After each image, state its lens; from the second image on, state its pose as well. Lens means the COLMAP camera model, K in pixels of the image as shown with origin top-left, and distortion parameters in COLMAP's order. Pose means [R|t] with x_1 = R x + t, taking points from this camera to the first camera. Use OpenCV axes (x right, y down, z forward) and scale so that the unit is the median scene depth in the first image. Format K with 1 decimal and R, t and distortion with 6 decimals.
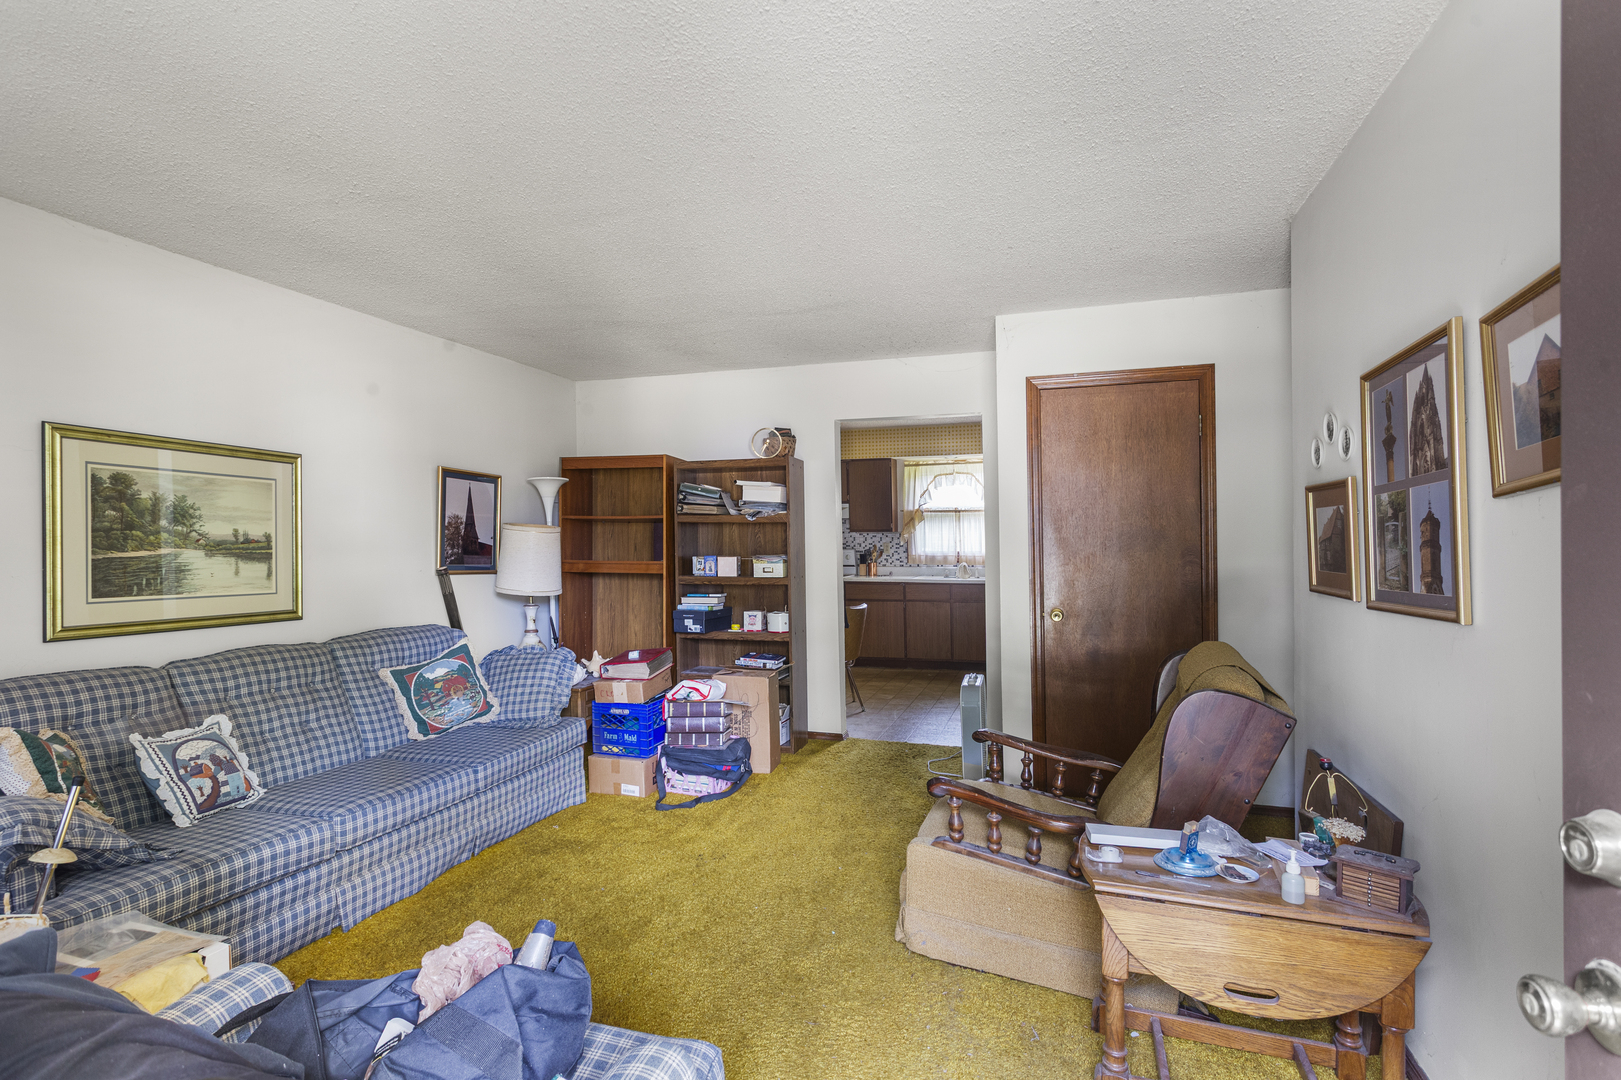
lens RADIAL K [[793.1, 0, 797.7], [0, 793.1, 533.1], [0, 0, 1]] dist [-0.001755, 0.002296]
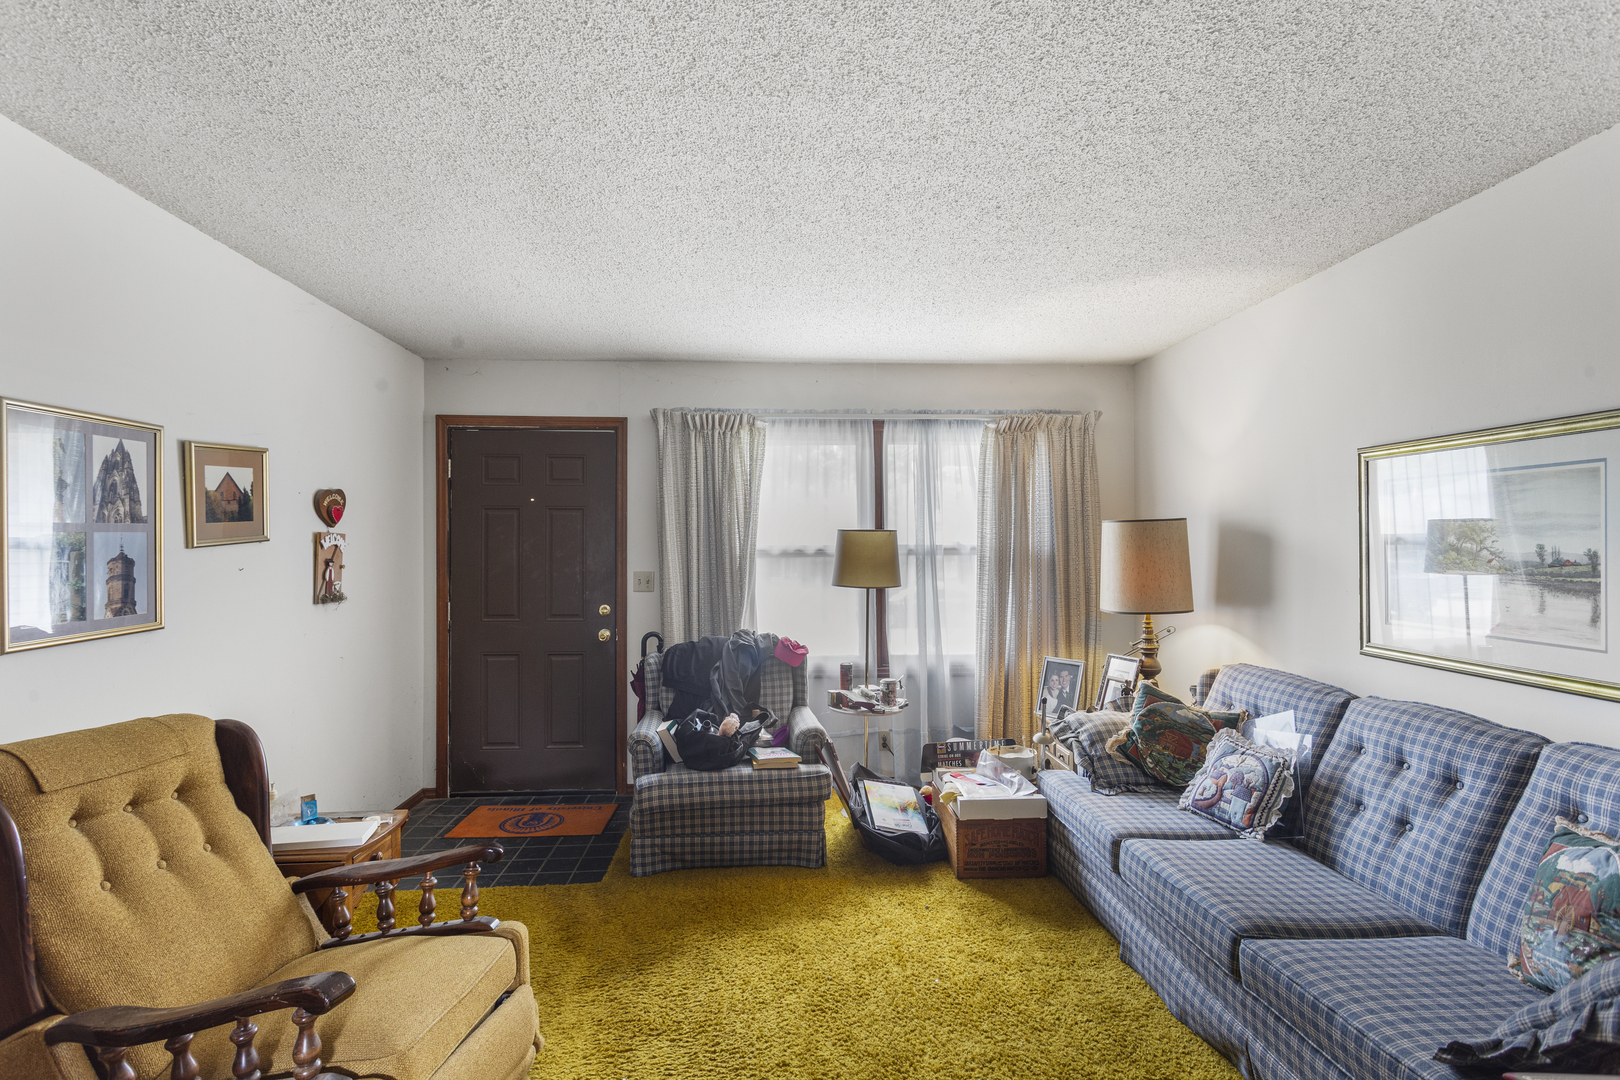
lens RADIAL K [[792.6, 0, 802.3], [0, 792.6, 546.1], [0, 0, 1]] dist [-0.001755, 0.002296]
pose [[-0.927630, 0.006349, -0.373447, 0.130994], [0.012728, 0.999812, -0.014618, -0.002104], [0.373284, -0.018313, -0.927536, 1.439844]]
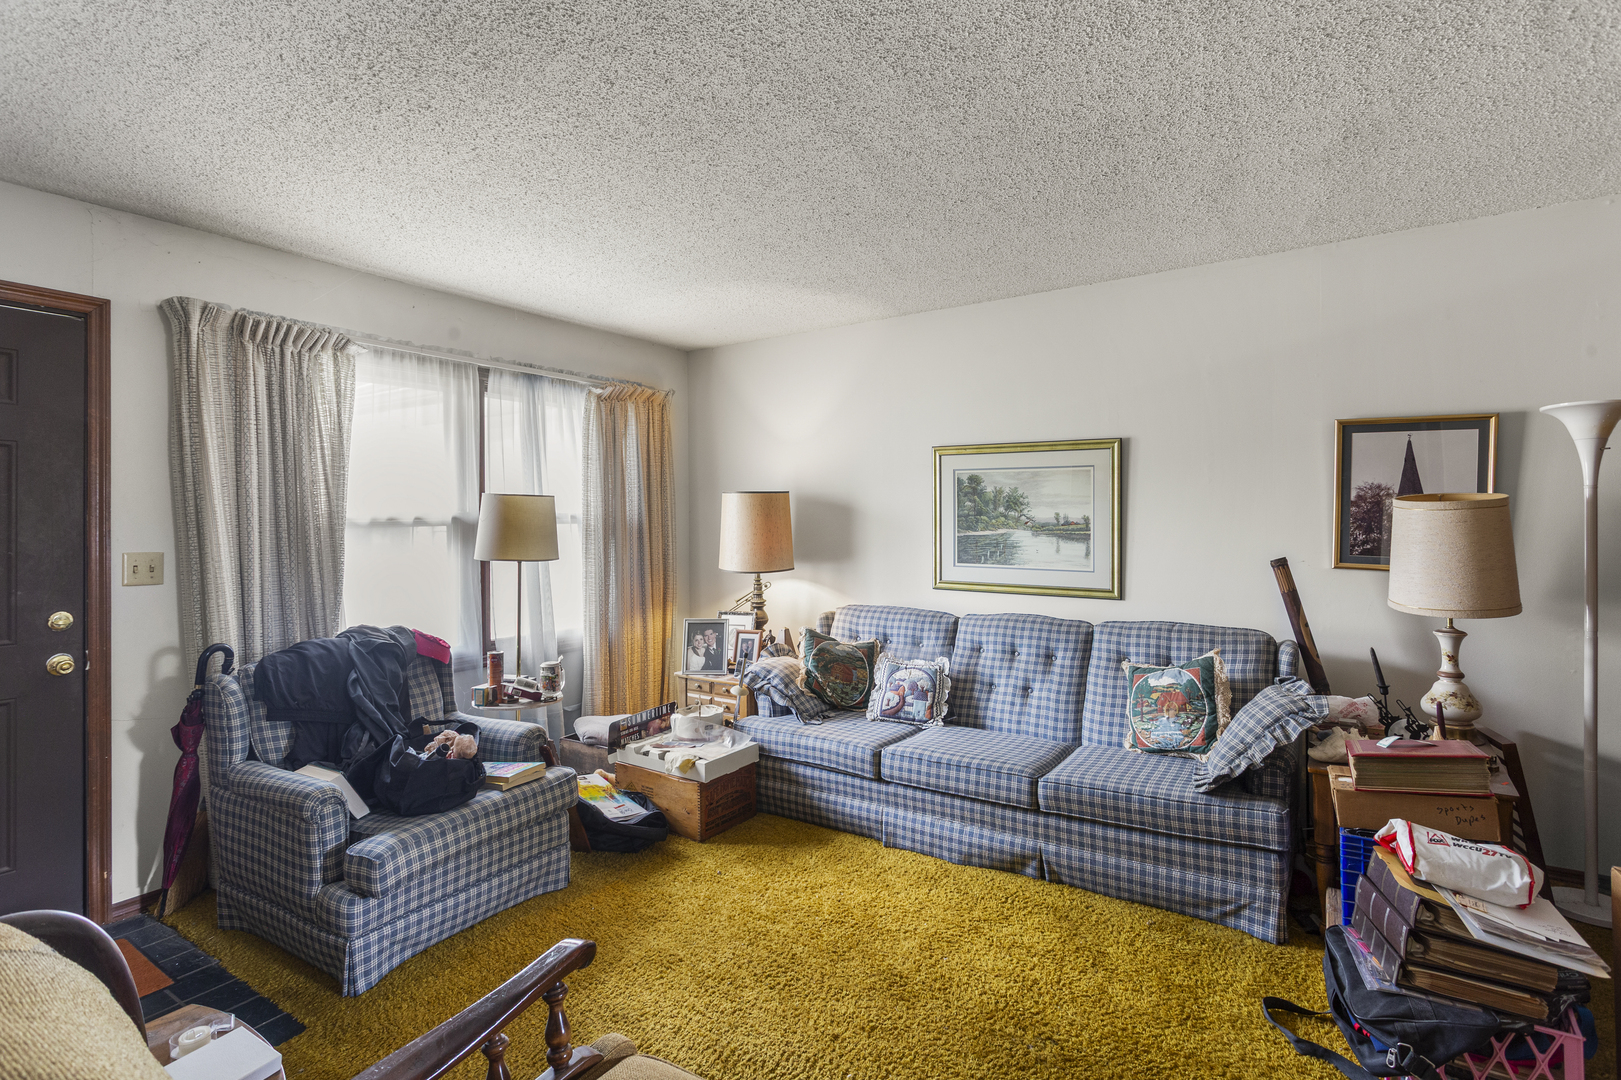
lens RADIAL K [[793.1, 0, 832.9], [0, 793.1, 512.1], [0, 0, 1]] dist [-0.001755, 0.002296]
pose [[-0.247354, -0.001649, -0.968924, 0.512761], [0.020003, 0.999777, -0.006808, -0.004999], [0.968719, -0.021065, -0.247266, 1.002950]]
